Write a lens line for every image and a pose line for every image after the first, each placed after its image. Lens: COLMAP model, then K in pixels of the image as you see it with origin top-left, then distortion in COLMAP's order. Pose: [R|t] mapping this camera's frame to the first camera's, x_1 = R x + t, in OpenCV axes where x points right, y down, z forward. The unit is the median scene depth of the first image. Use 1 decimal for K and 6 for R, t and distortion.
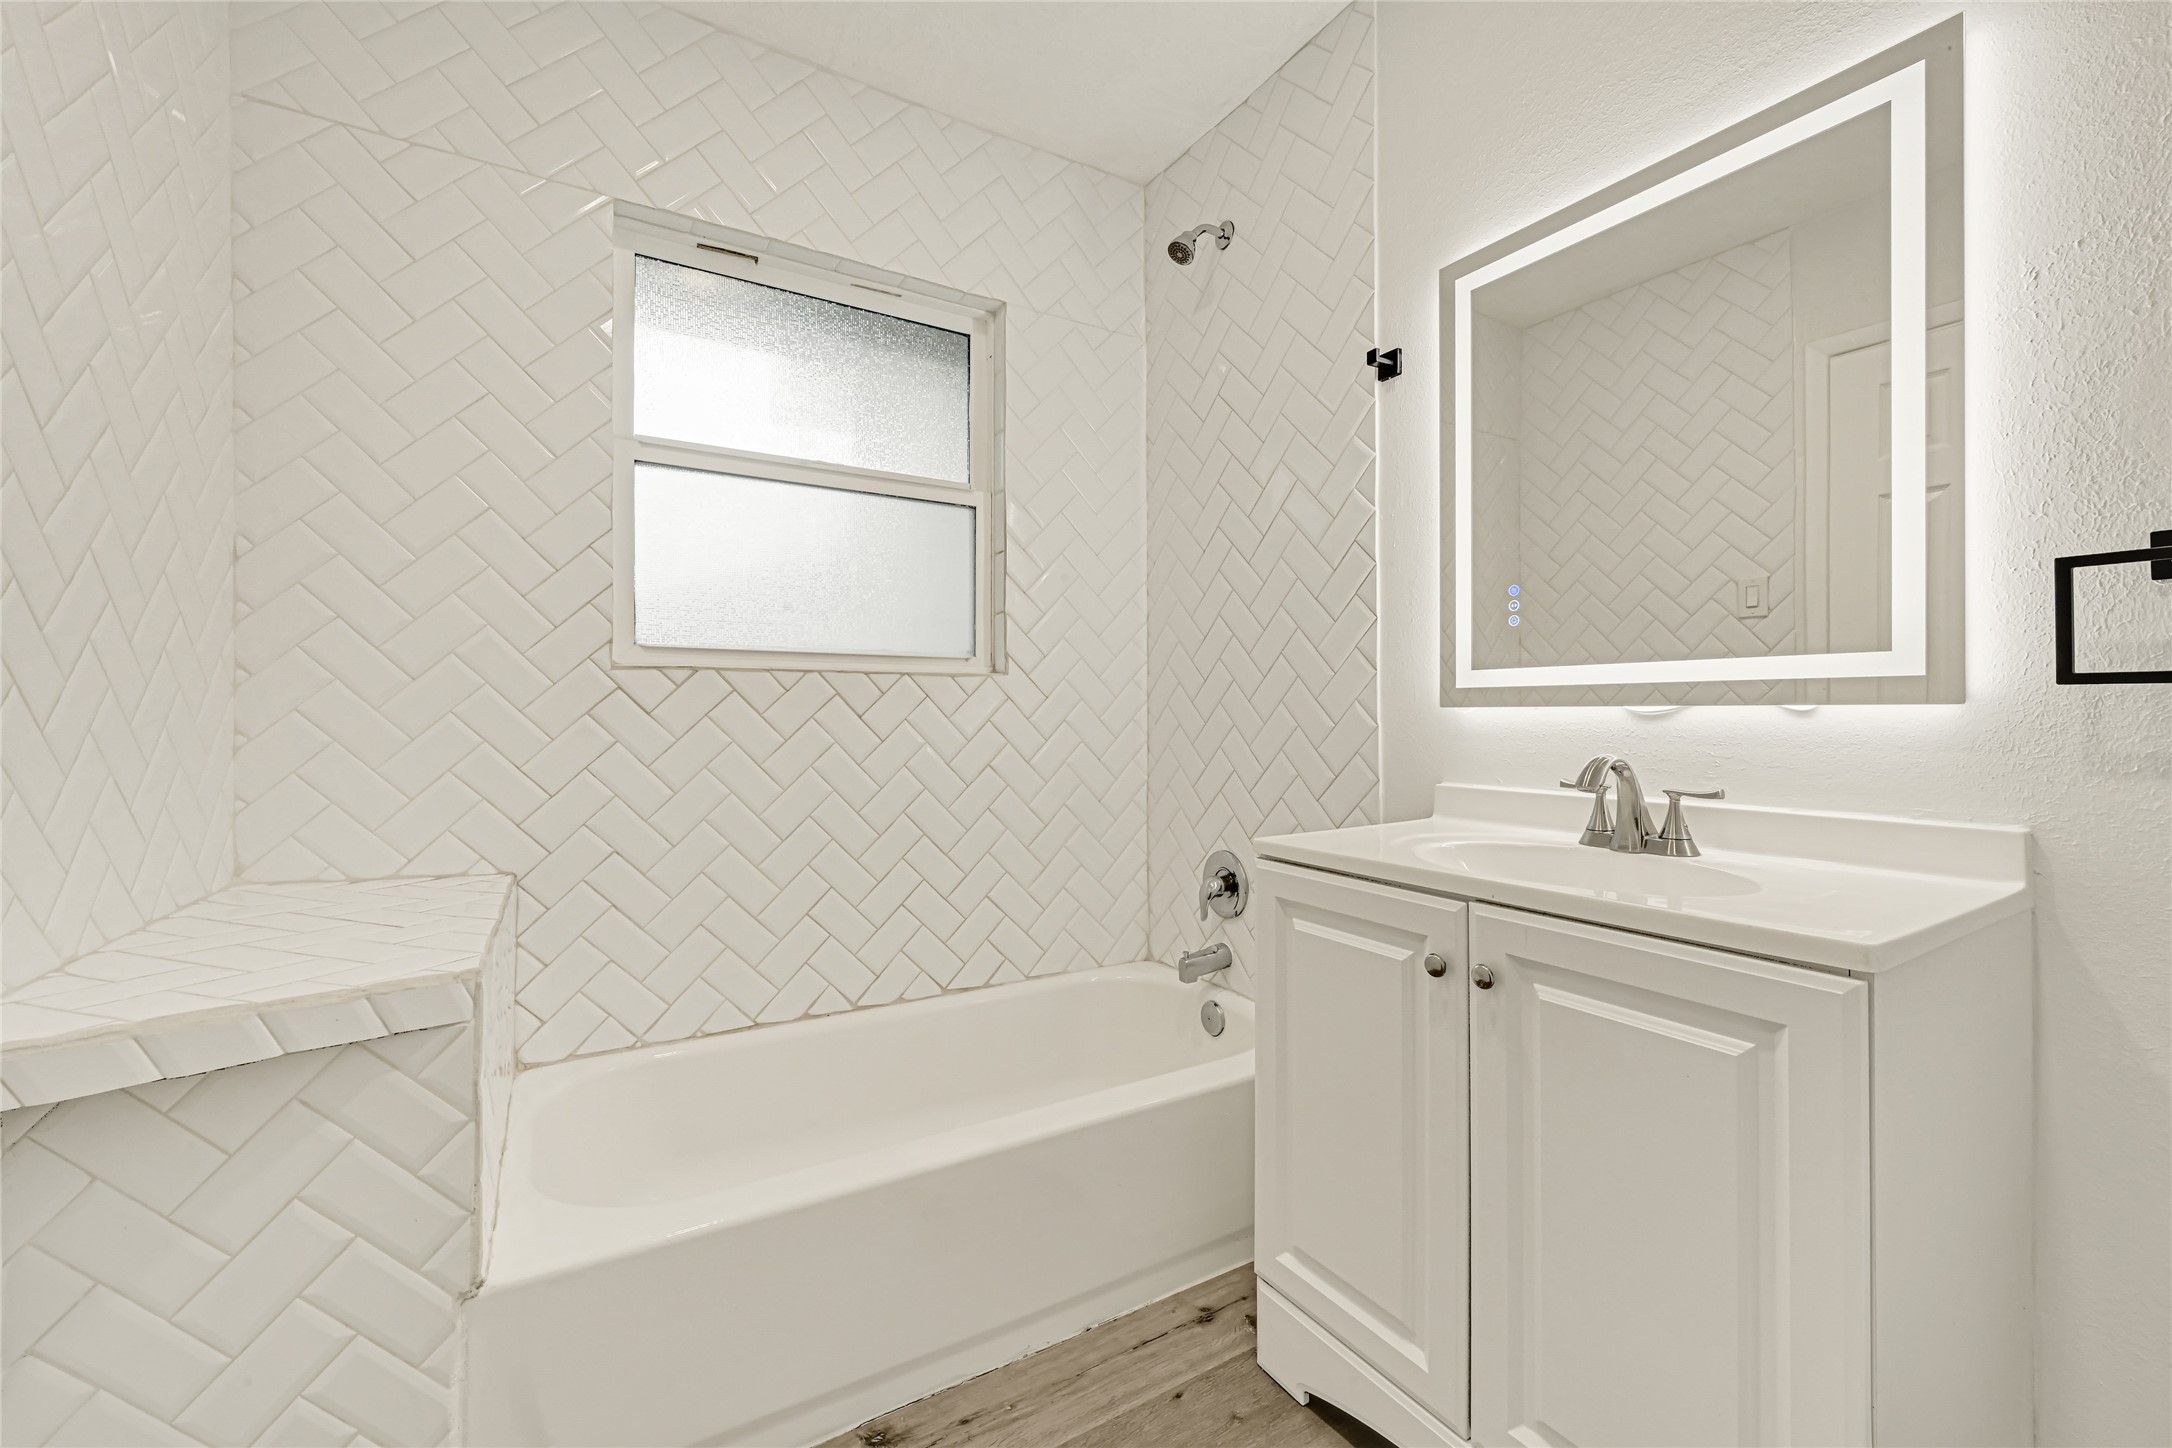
lens RADIAL K [[872.7, 0, 1091.1], [0, 872.7, 717.0], [0, 0, 1]] dist [-0.002420, -0.000453]
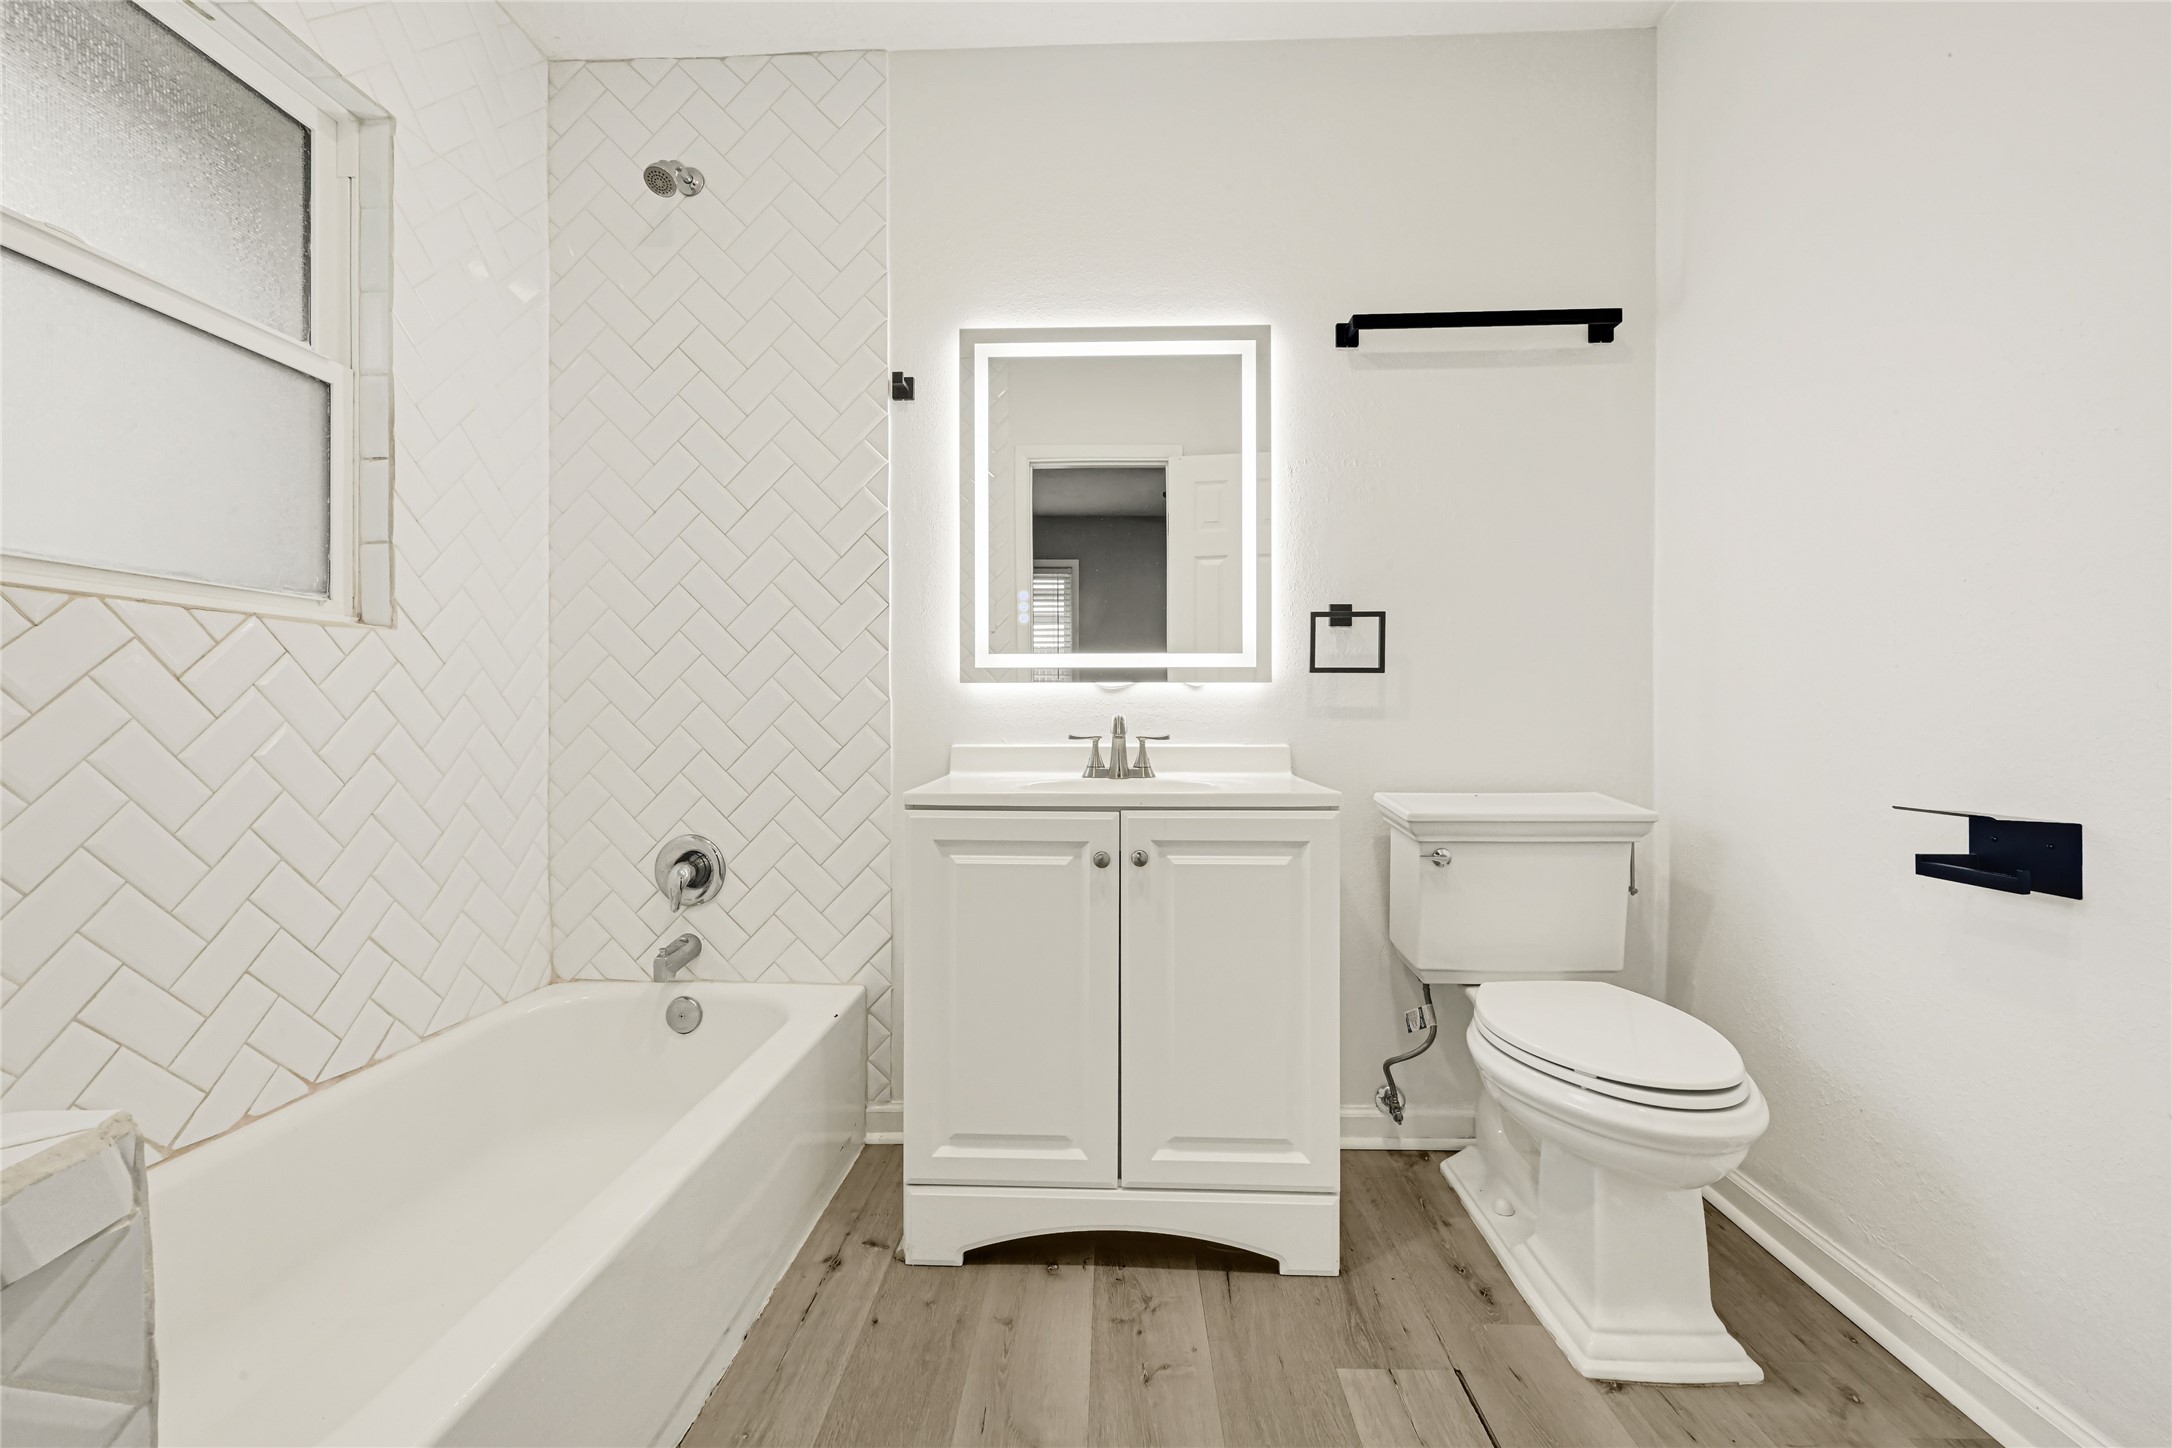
lens RADIAL K [[872.7, 0, 1084.1], [0, 872.7, 720.1], [0, 0, 1]] dist [-0.002420, -0.000453]
pose [[0.559818, -0.004355, 0.828604, -0.546506], [0.004169, 0.999988, 0.002439, 0.040447], [-0.828605, 0.002090, 0.559829, 0.169014]]
